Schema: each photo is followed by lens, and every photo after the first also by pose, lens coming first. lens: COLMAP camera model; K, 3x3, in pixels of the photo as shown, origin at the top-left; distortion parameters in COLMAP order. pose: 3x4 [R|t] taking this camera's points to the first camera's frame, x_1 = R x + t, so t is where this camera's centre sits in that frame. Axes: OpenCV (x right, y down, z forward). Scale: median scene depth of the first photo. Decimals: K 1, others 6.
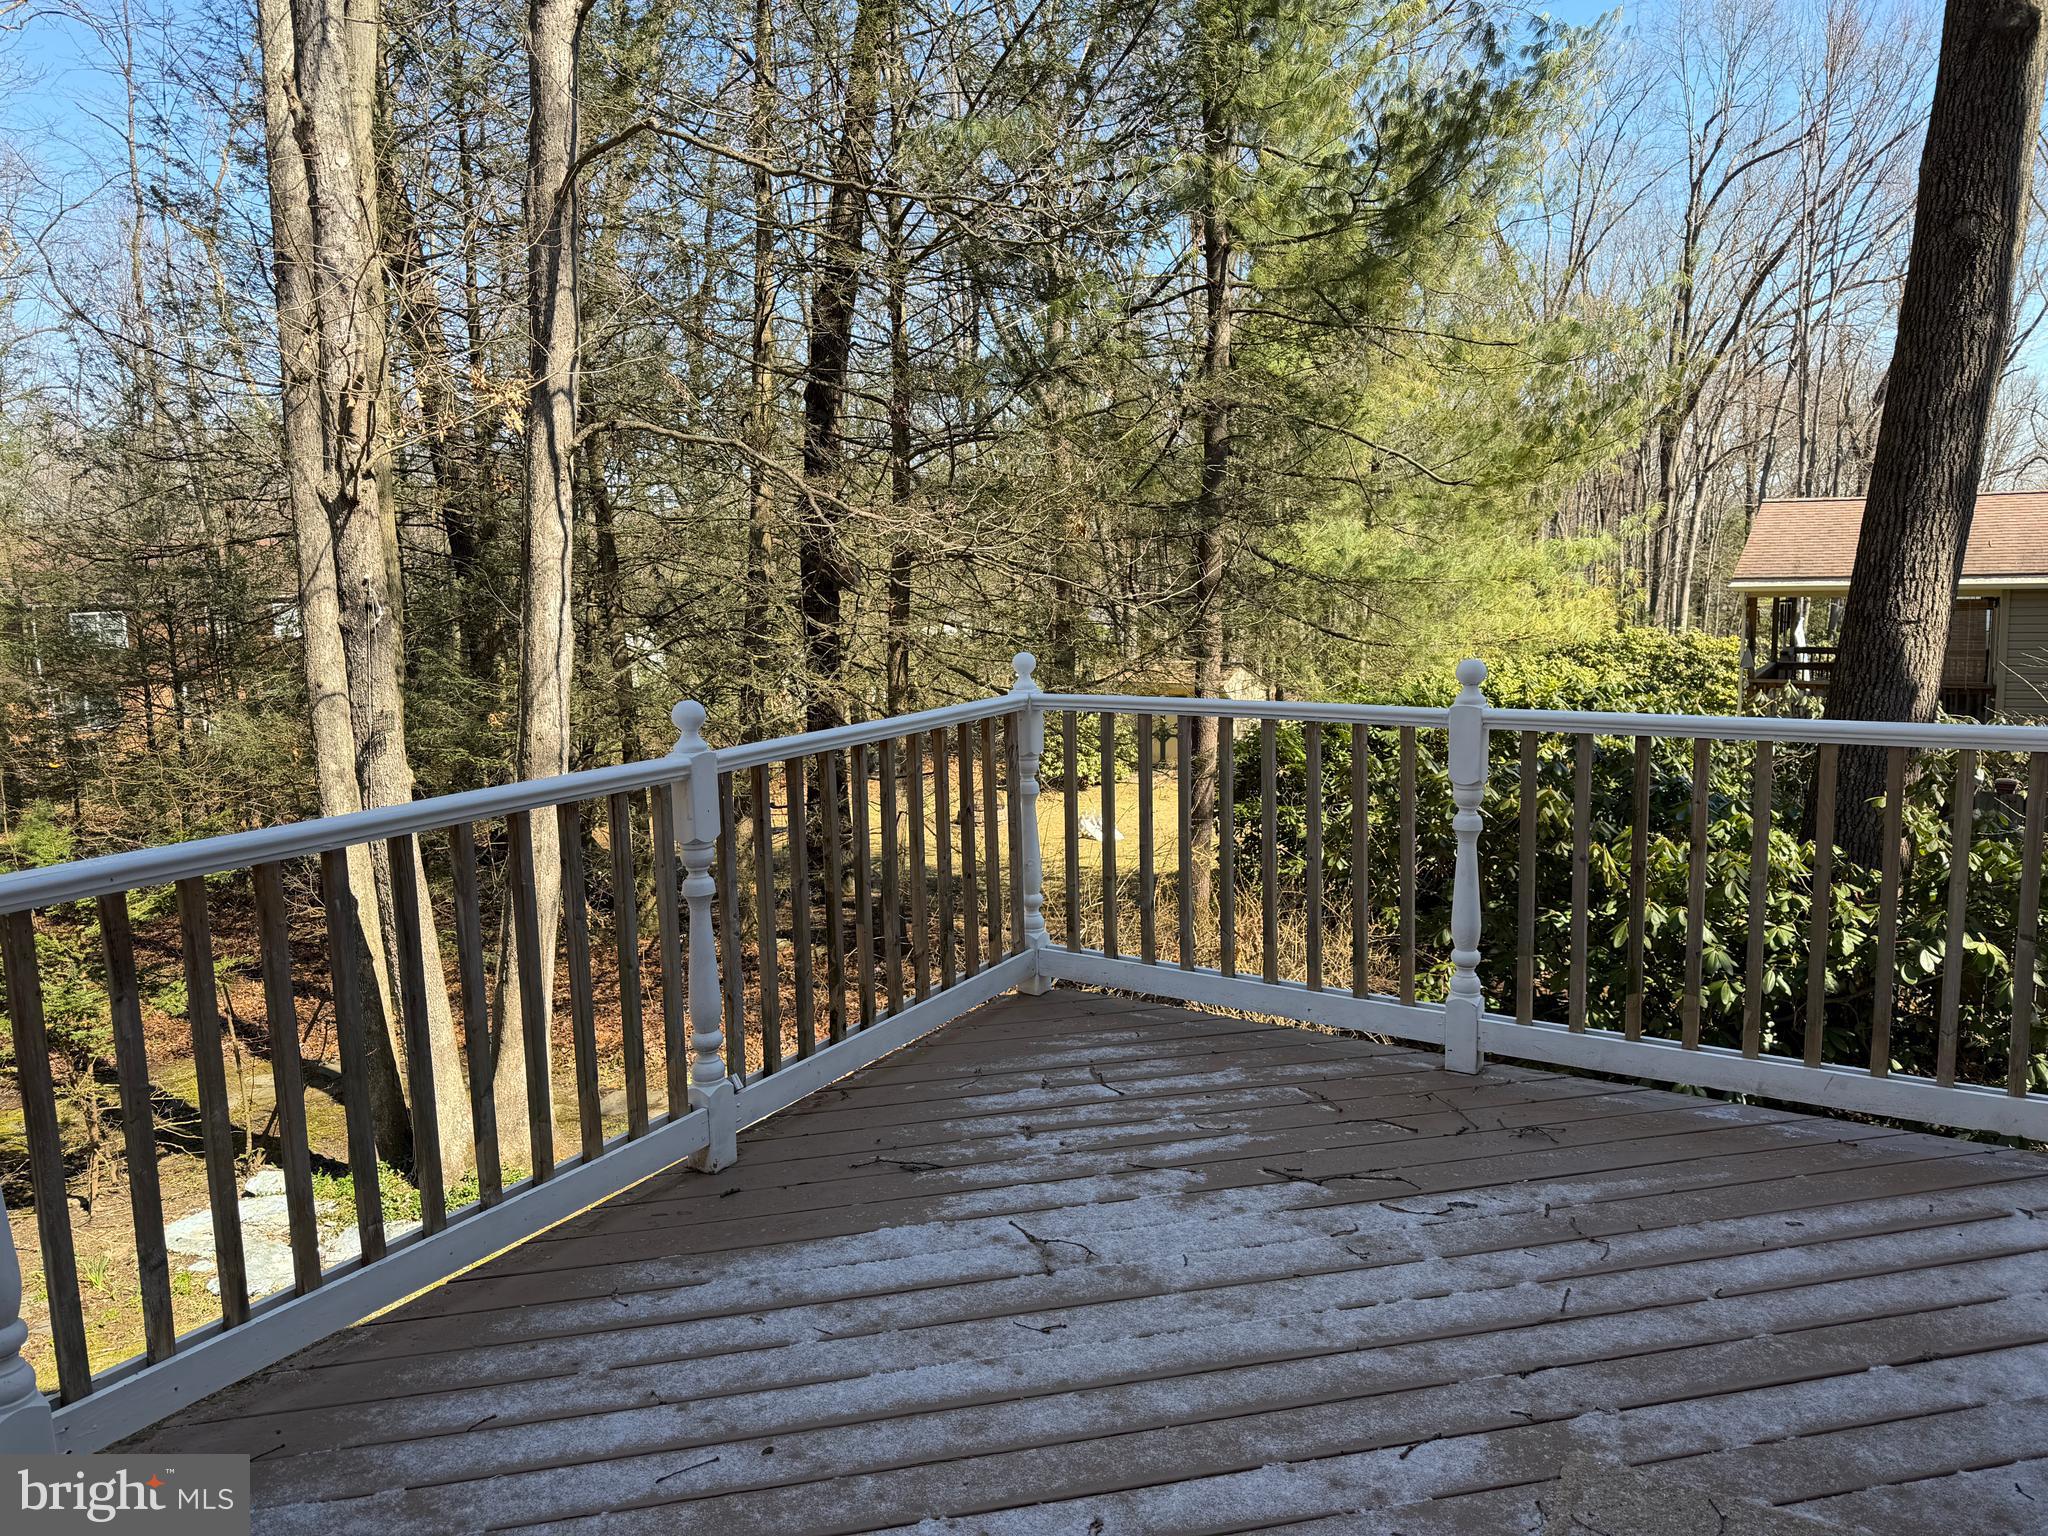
lens RADIAL K [[1429.7, 0, 1034.4], [0, 1429.7, 767.8], [0, 0, 1]] dist [0.122495, -0.167737]
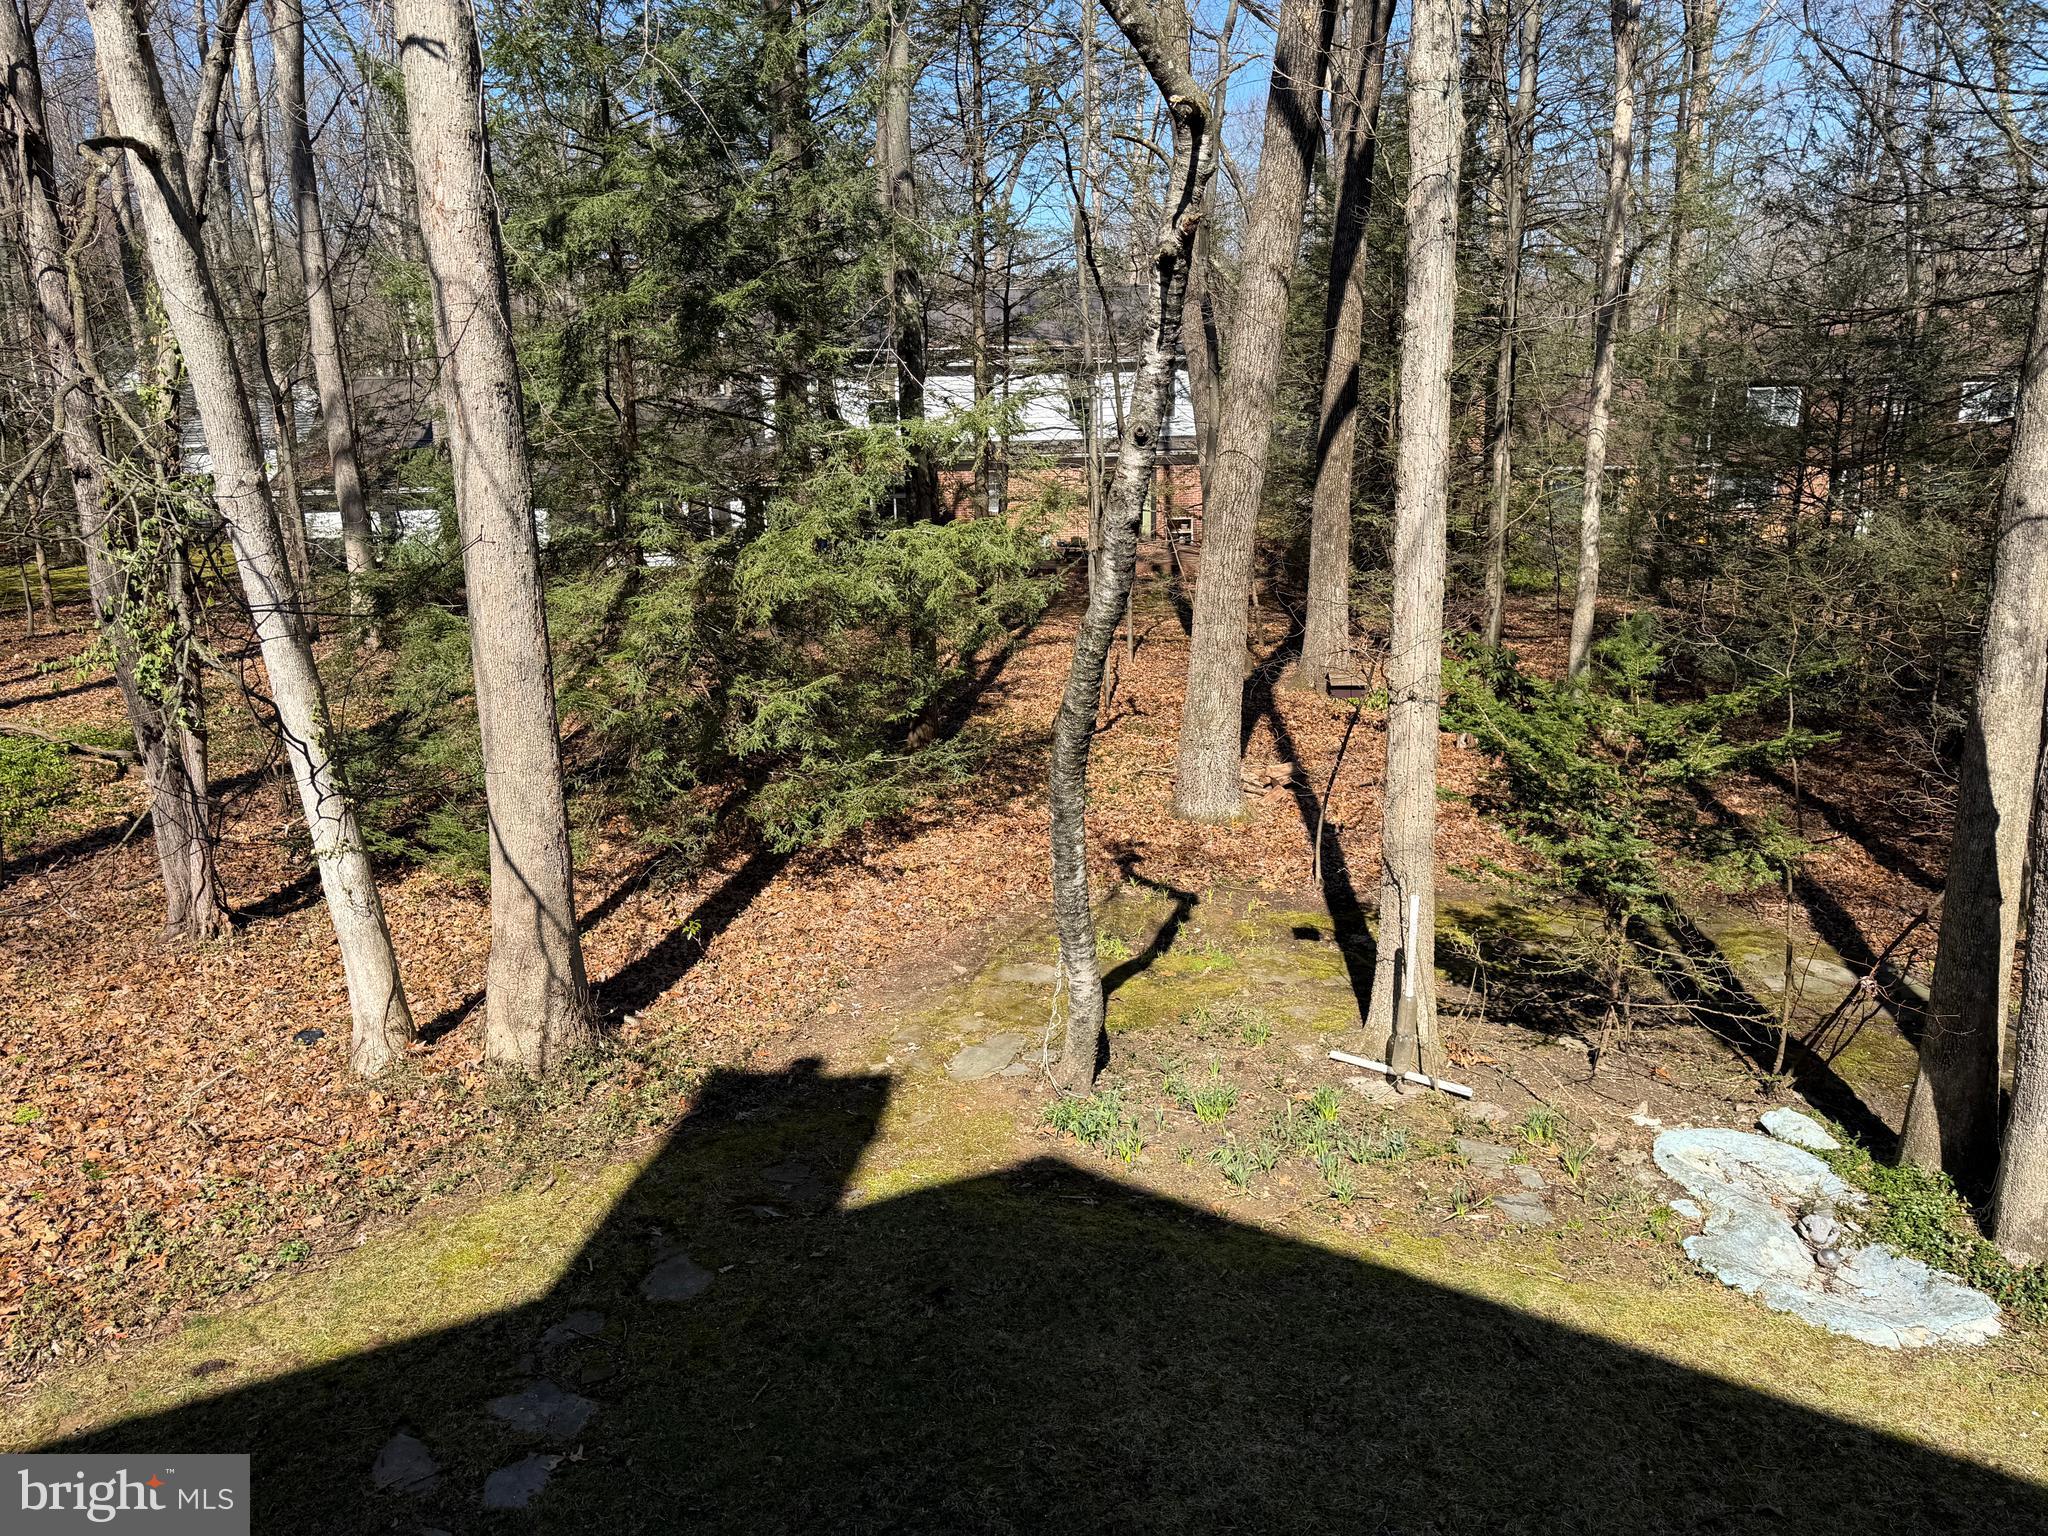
lens RADIAL K [[1429.7, 0, 1034.4], [0, 1429.7, 767.8], [0, 0, 1]] dist [0.122495, -0.167737]
pose [[0.517099, 0.239461, -0.821747, -0.069133], [-0.117186, 0.970834, 0.209164, -0.012330], [0.847866, -0.011861, 0.530078, 0.122366]]
